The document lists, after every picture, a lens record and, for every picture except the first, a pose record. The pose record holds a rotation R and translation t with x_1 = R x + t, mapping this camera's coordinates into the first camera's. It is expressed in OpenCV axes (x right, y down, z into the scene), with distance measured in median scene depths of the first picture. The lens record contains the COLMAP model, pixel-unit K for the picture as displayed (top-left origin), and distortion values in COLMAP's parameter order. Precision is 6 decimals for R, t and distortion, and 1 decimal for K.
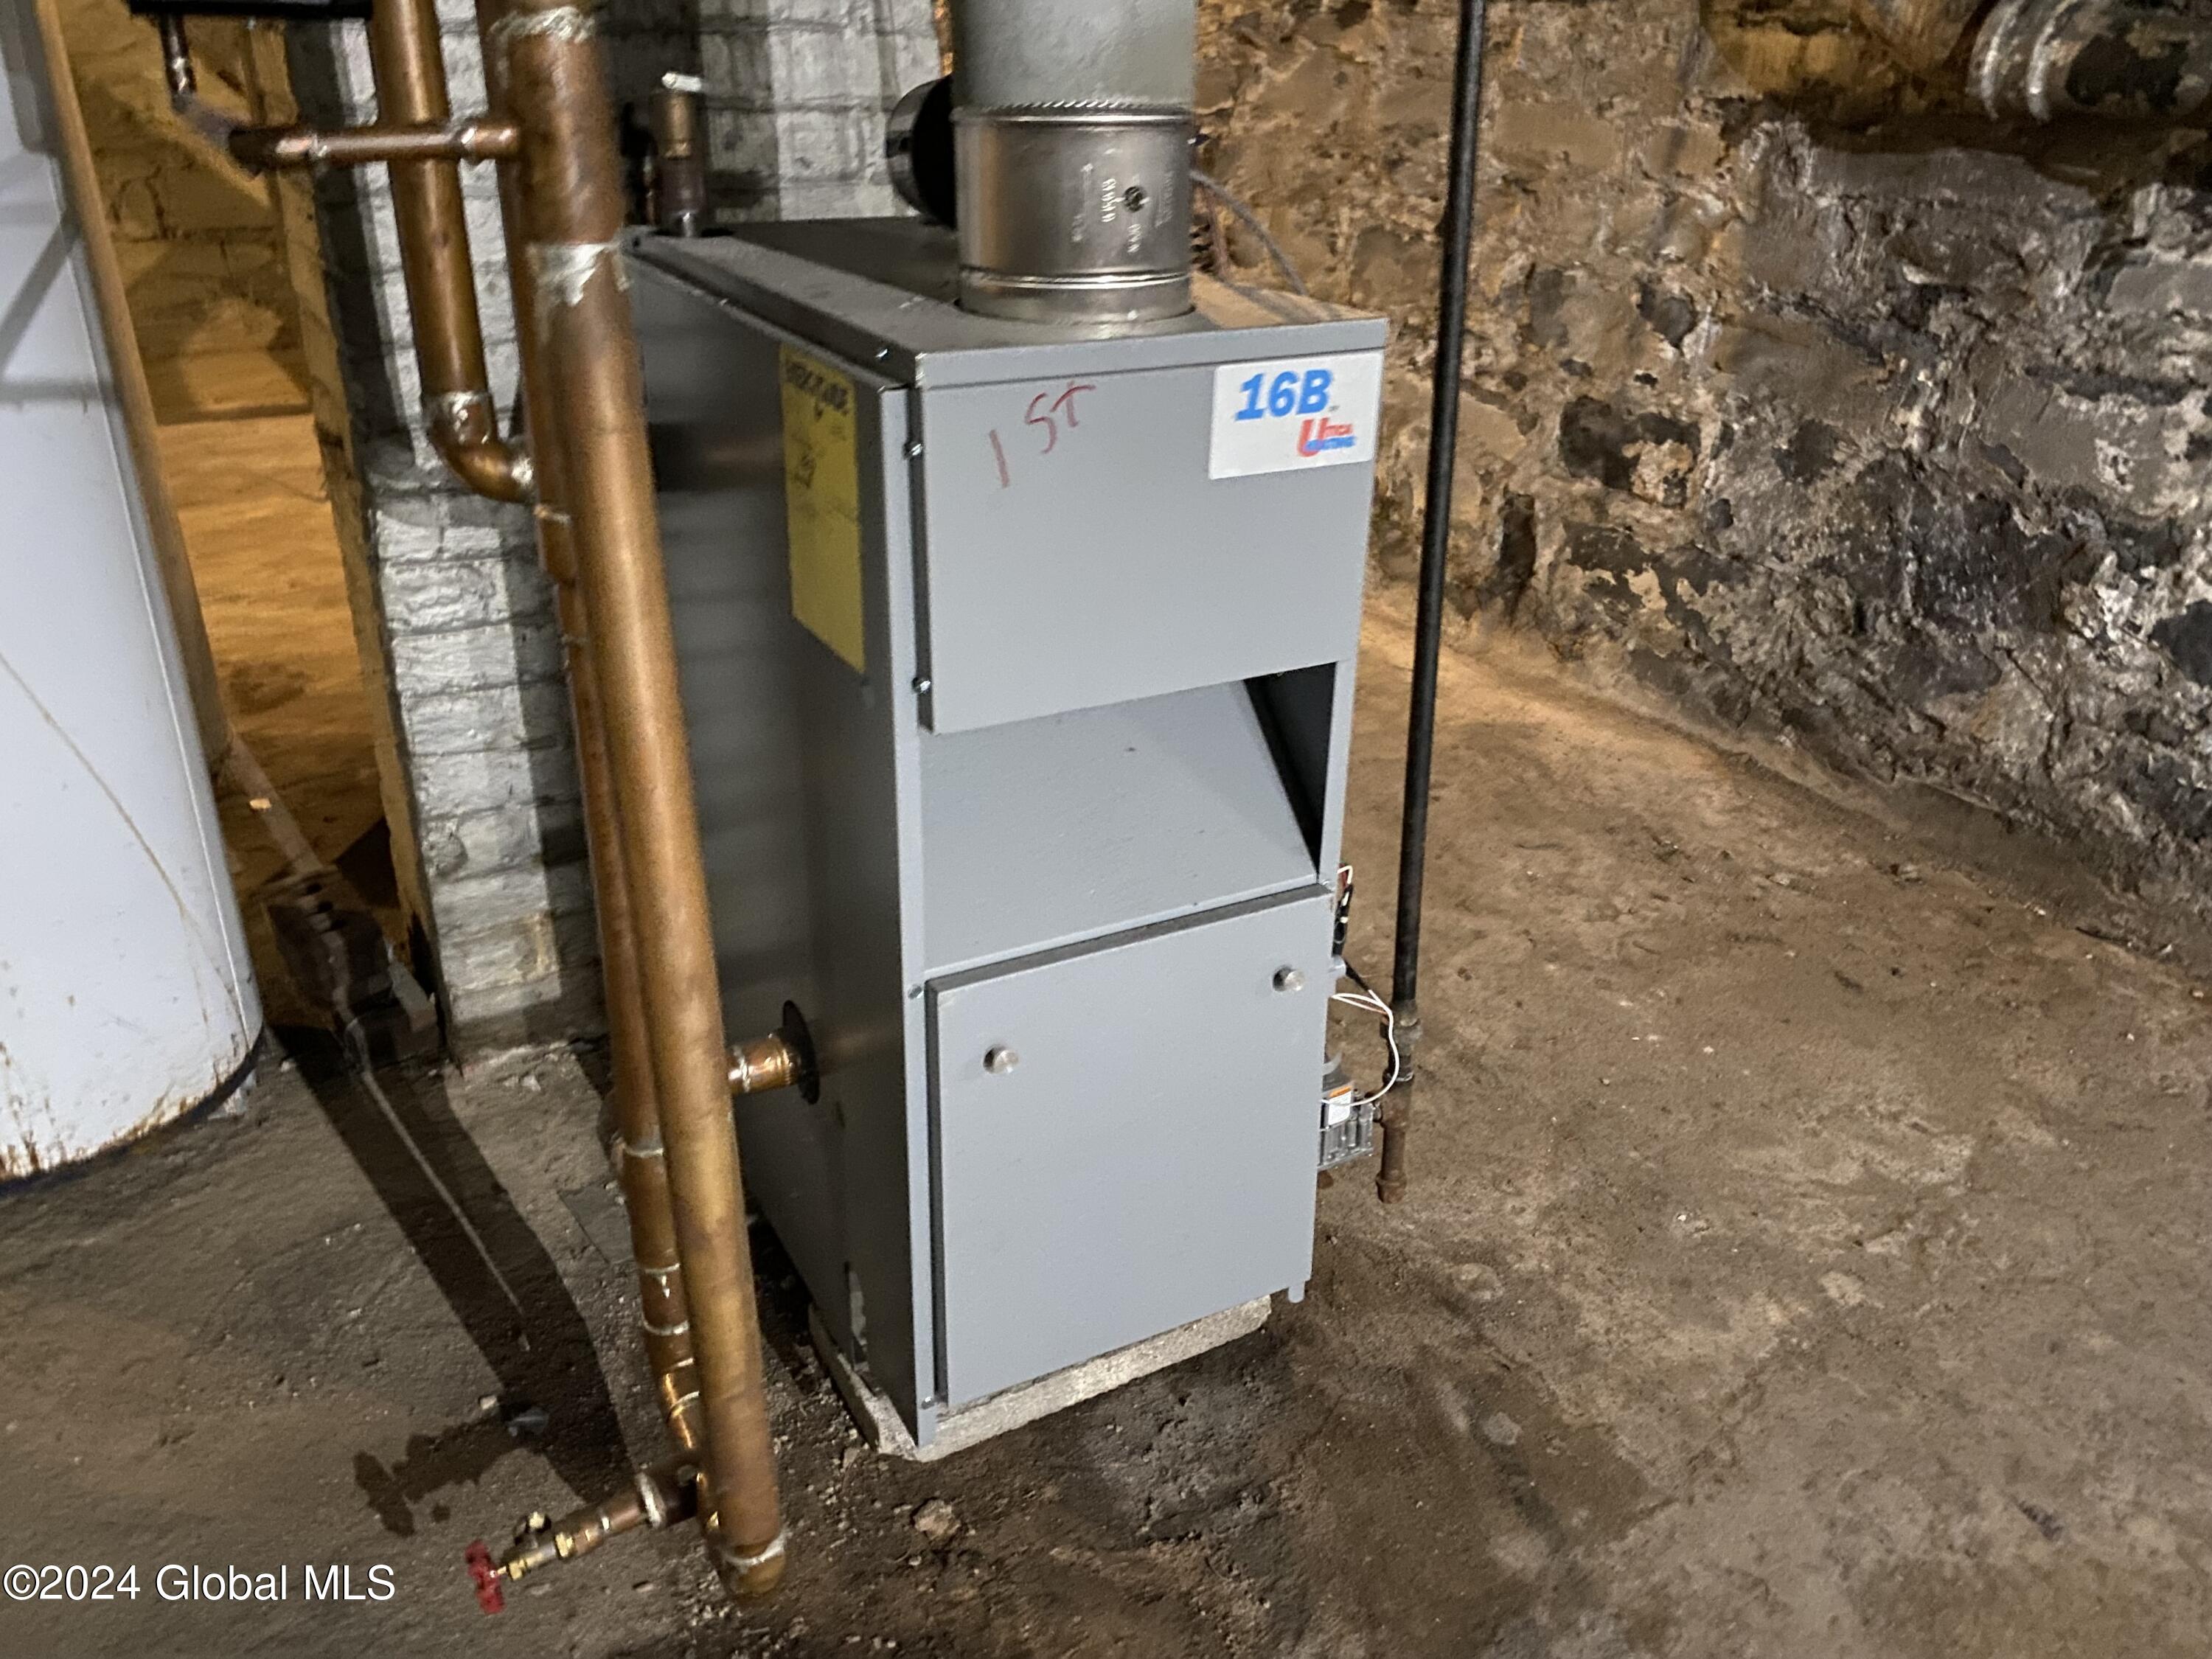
lens RADIAL K [[1684.6, 0, 1099.1], [0, 1684.6, 831.7], [0, 0, 1]] dist [0.035992, -0.035926]
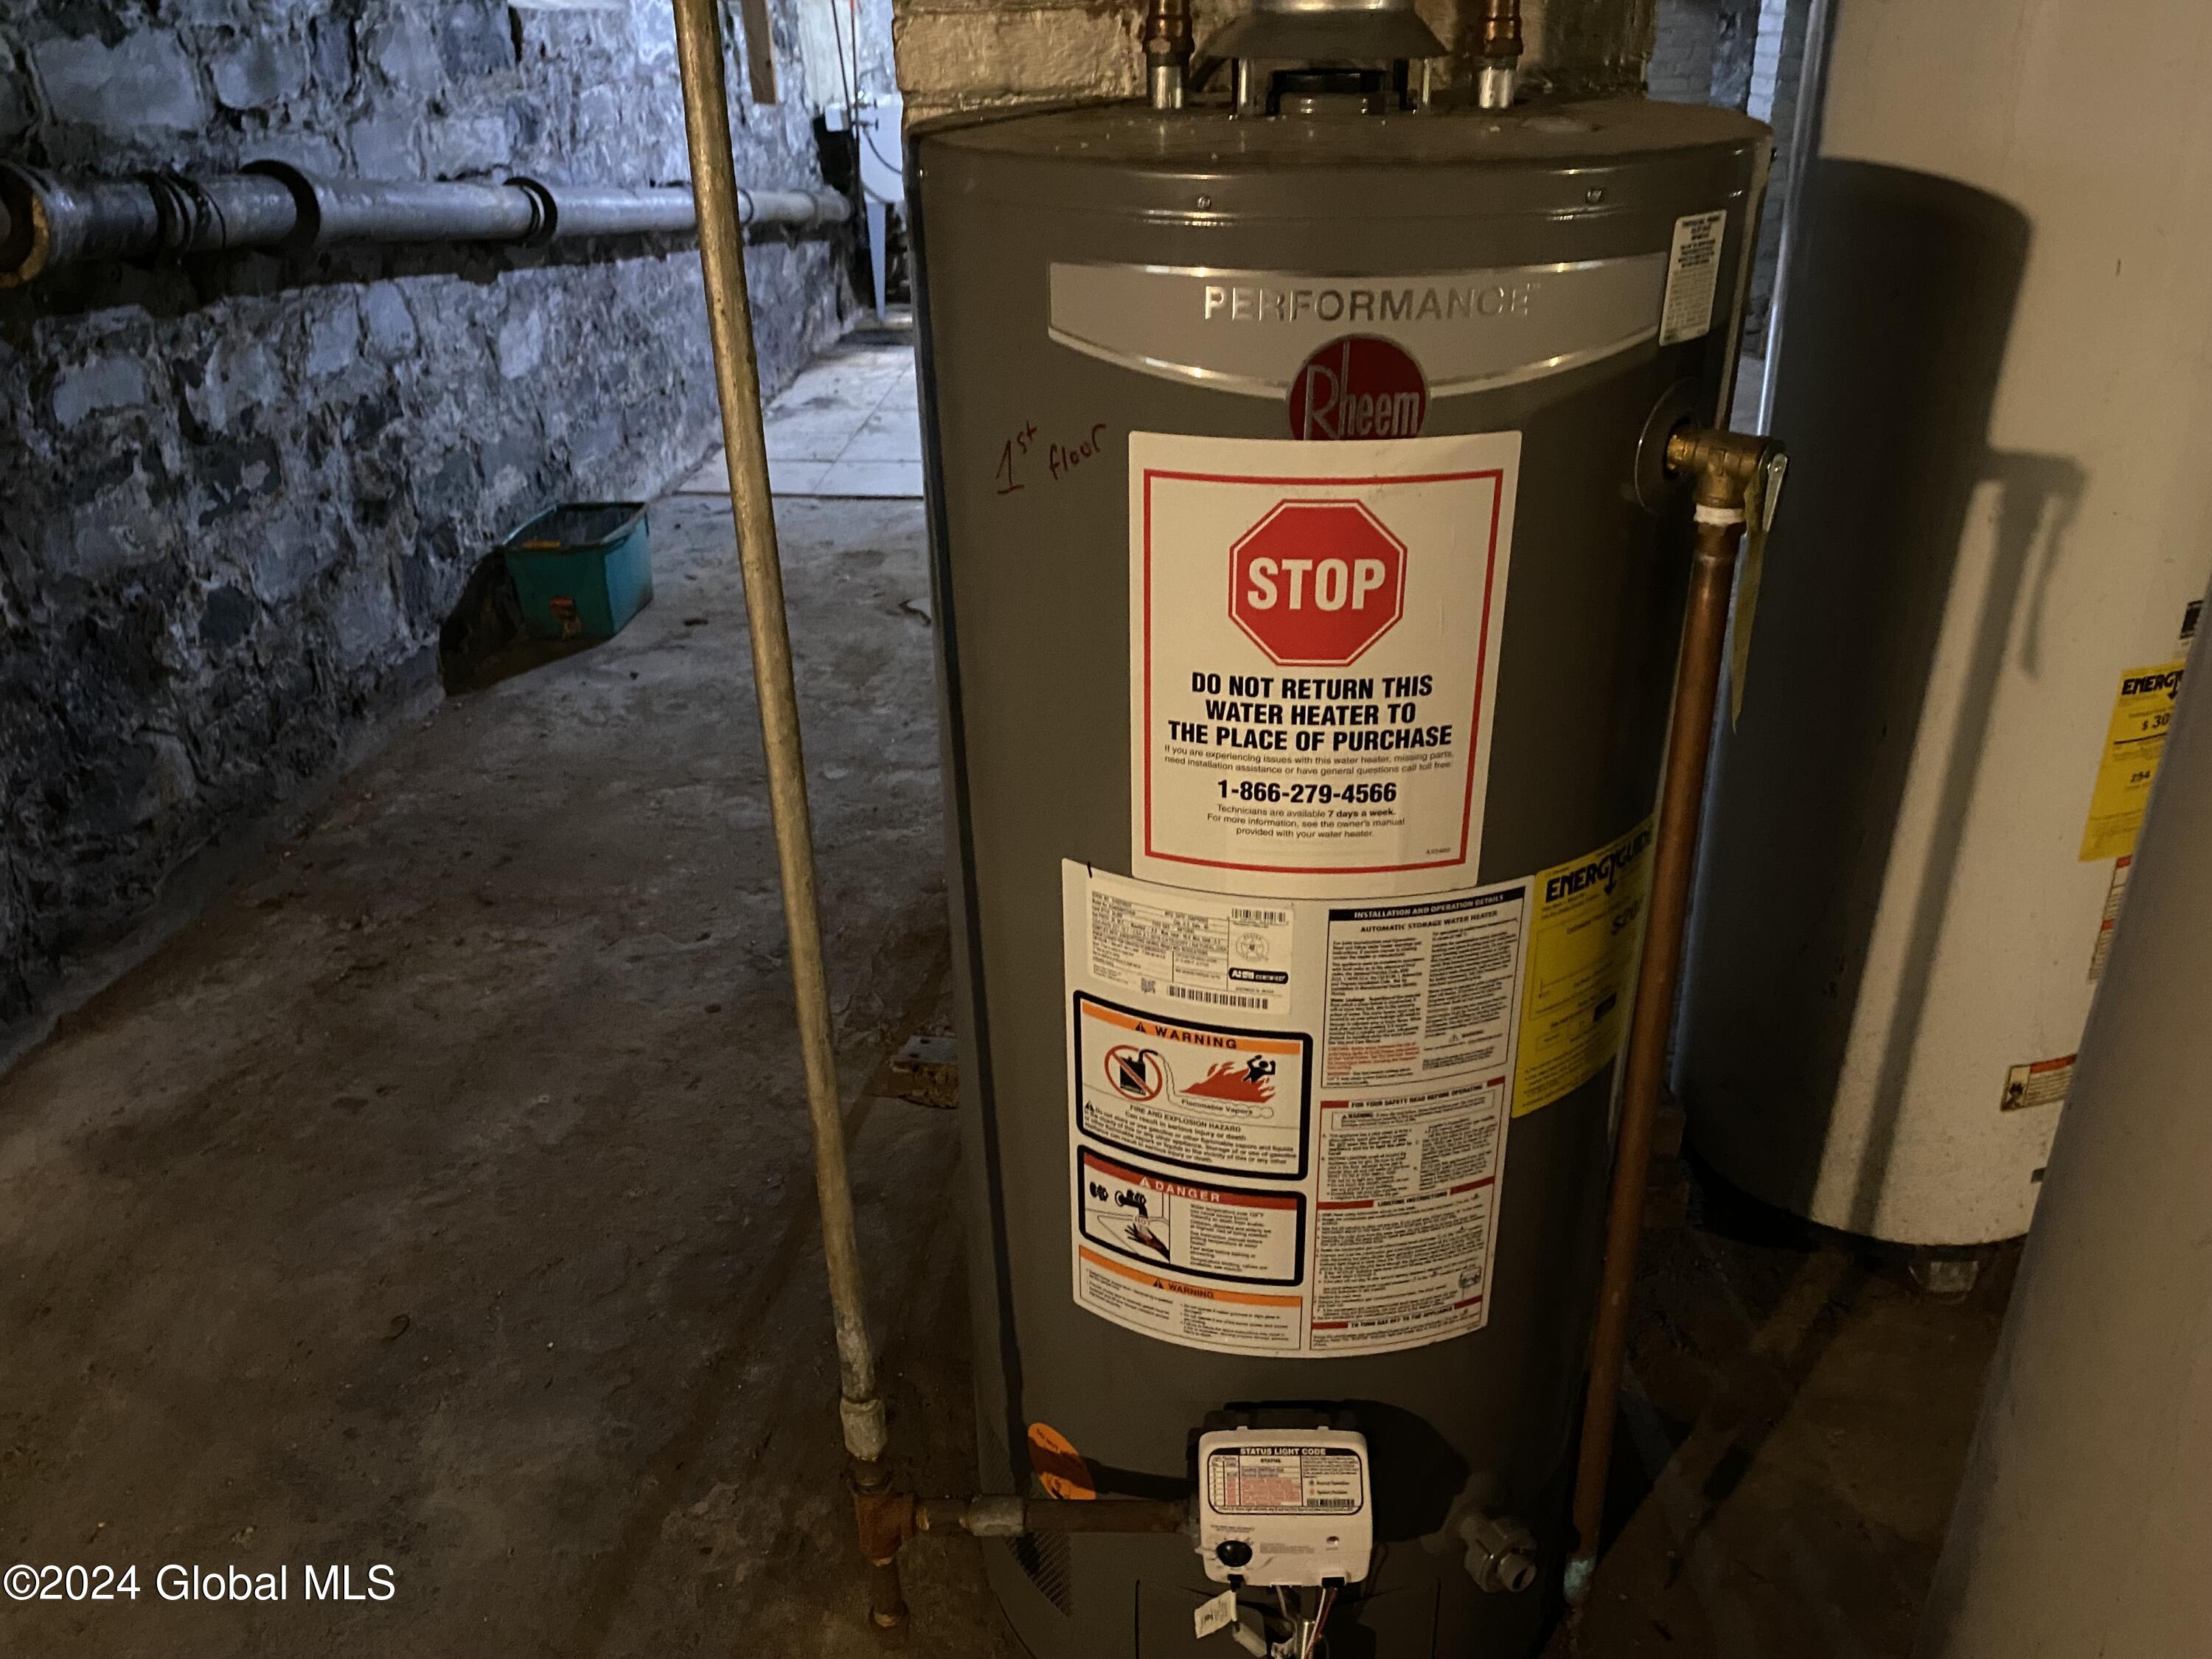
lens RADIAL K [[1684.6, 0, 1102.1], [0, 1684.6, 822.3], [0, 0, 1]] dist [0.035992, -0.035926]
pose [[-0.827922, -0.239822, 0.506981, -0.589230], [0.257685, 0.640238, 0.723667, -0.739406], [-0.498140, 0.729781, -0.468269, 1.302318]]
